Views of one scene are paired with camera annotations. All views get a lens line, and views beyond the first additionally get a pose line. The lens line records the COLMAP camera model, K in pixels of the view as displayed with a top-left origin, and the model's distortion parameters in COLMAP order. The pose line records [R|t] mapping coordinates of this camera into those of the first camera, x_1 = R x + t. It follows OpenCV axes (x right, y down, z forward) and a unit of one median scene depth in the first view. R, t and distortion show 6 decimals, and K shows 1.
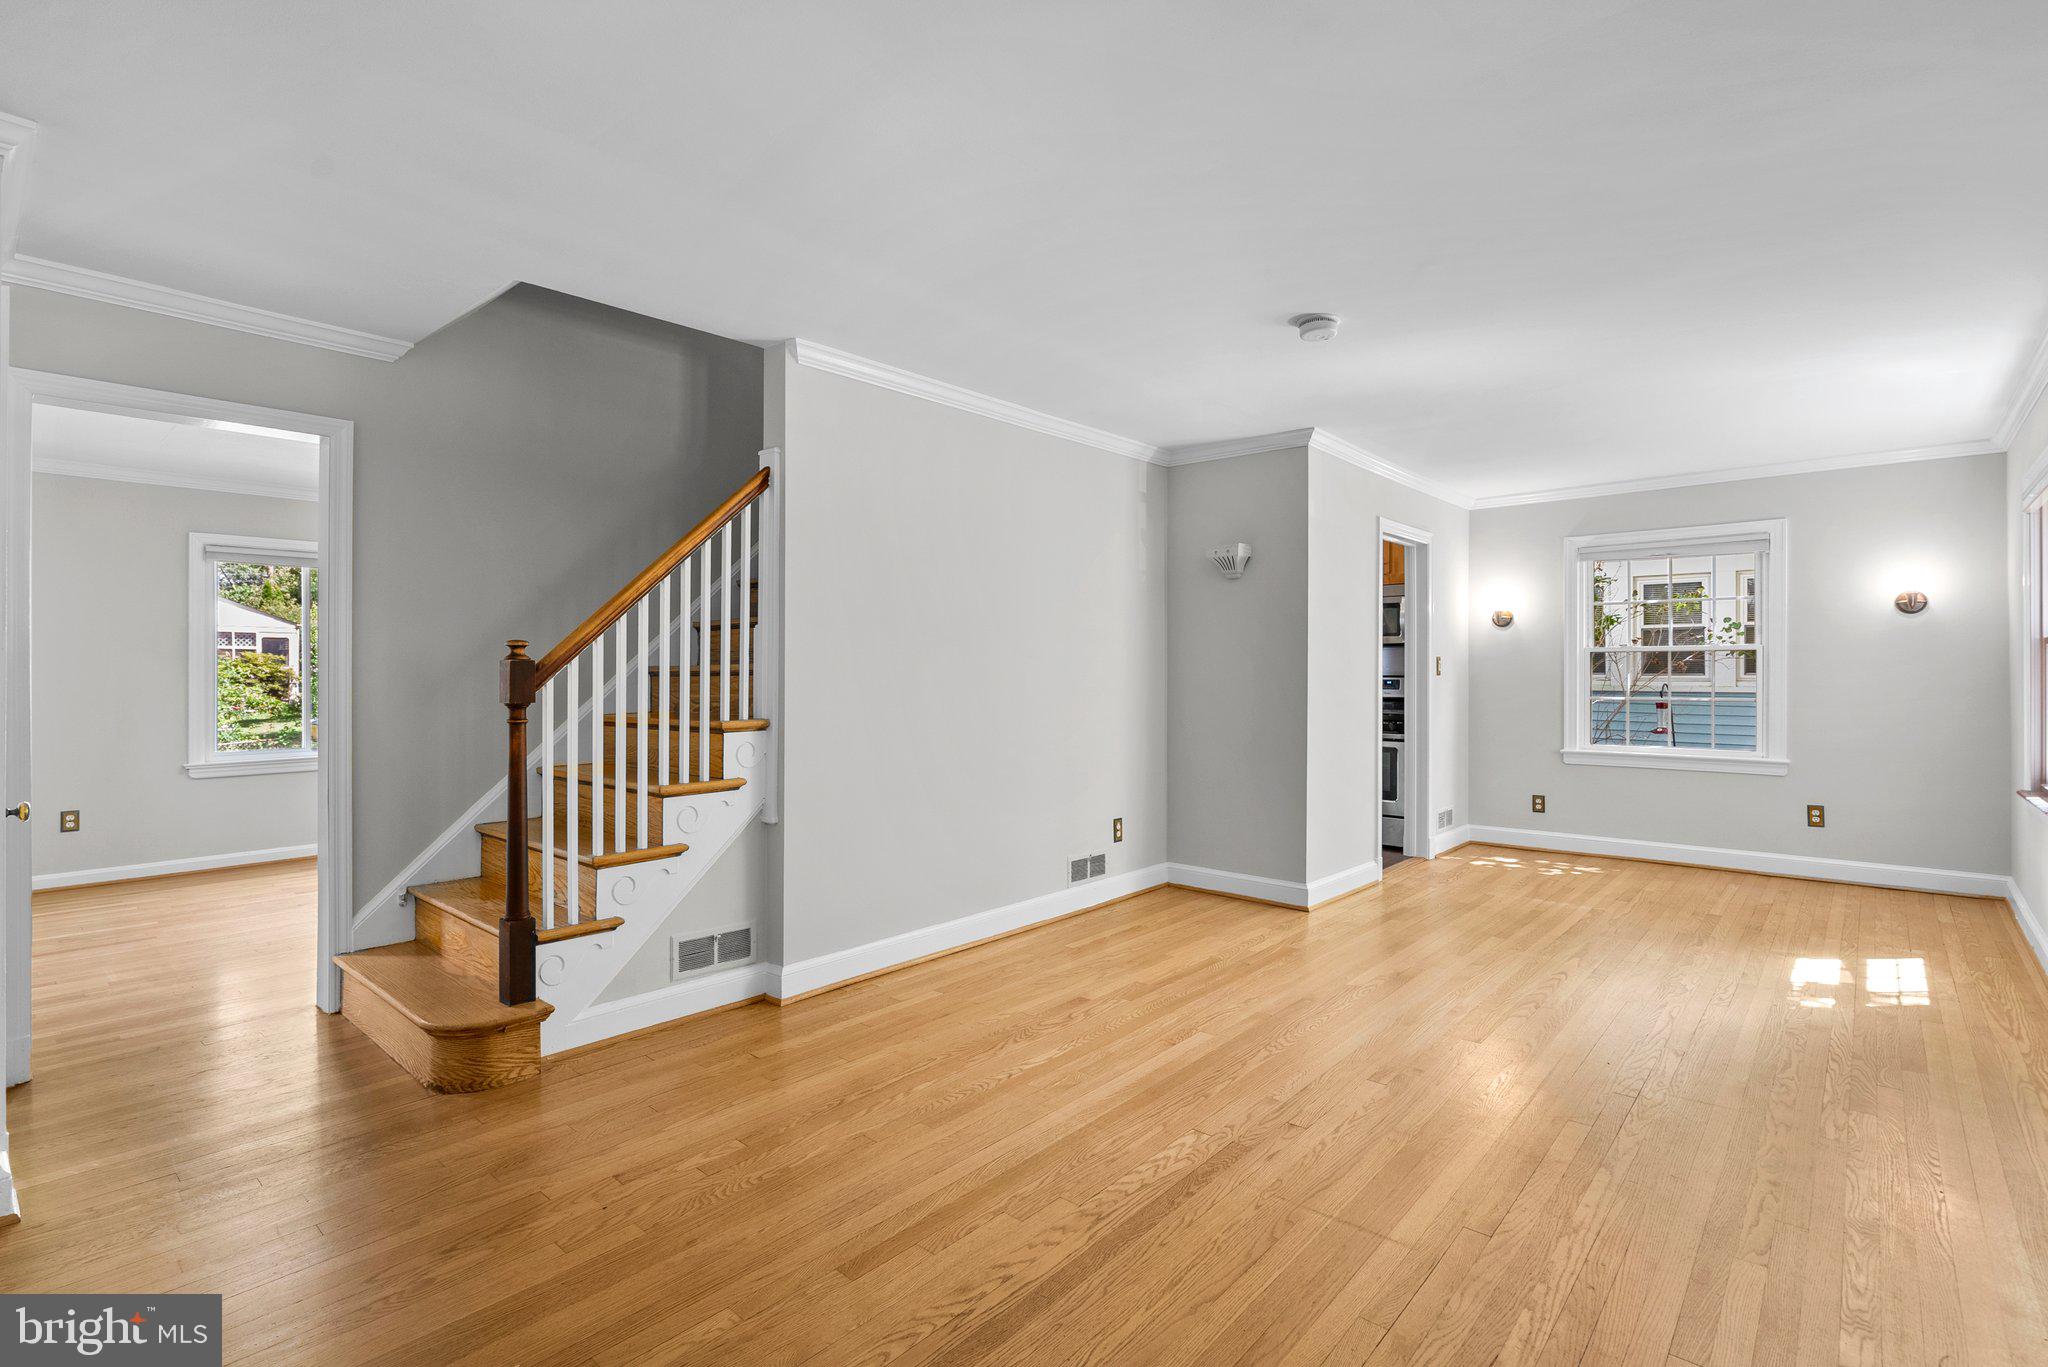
lens RADIAL K [[949.4, 0, 1022.3], [0, 949.4, 675.3], [0, 0, 1]] dist [0.000205, -0.000044]
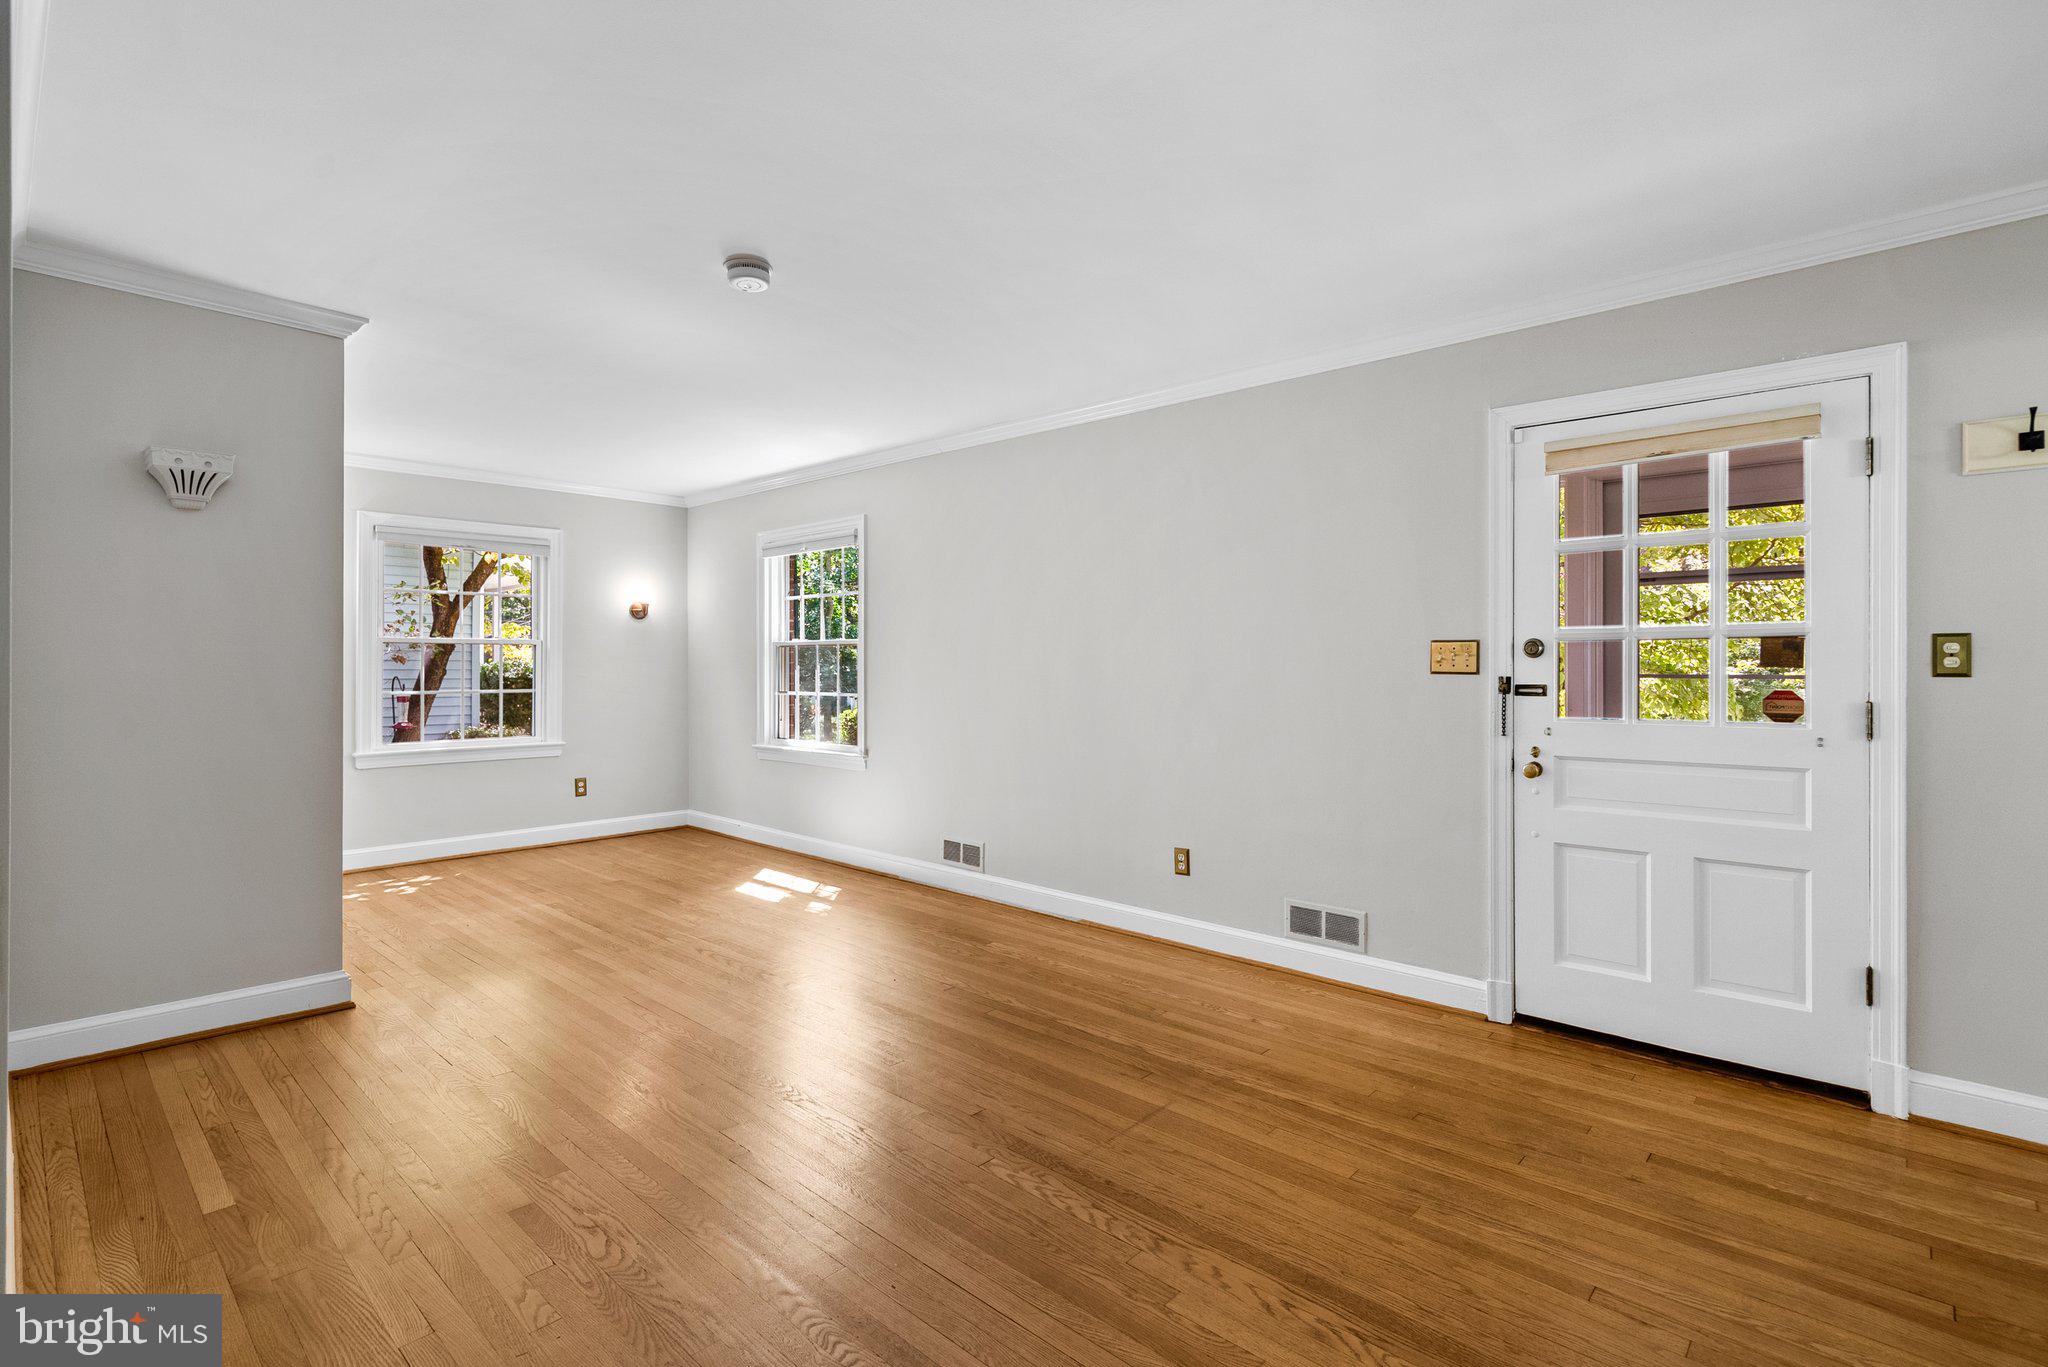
lens RADIAL K [[949.4, 0, 1029.1], [0, 949.4, 672.5], [0, 0, 1]] dist [0.000205, -0.000044]
pose [[0.035535, -0.008263, 0.999334, -0.492073], [0.001788, 0.999965, 0.008205, -0.003760], [-0.999367, 0.001495, 0.035548, 0.619212]]
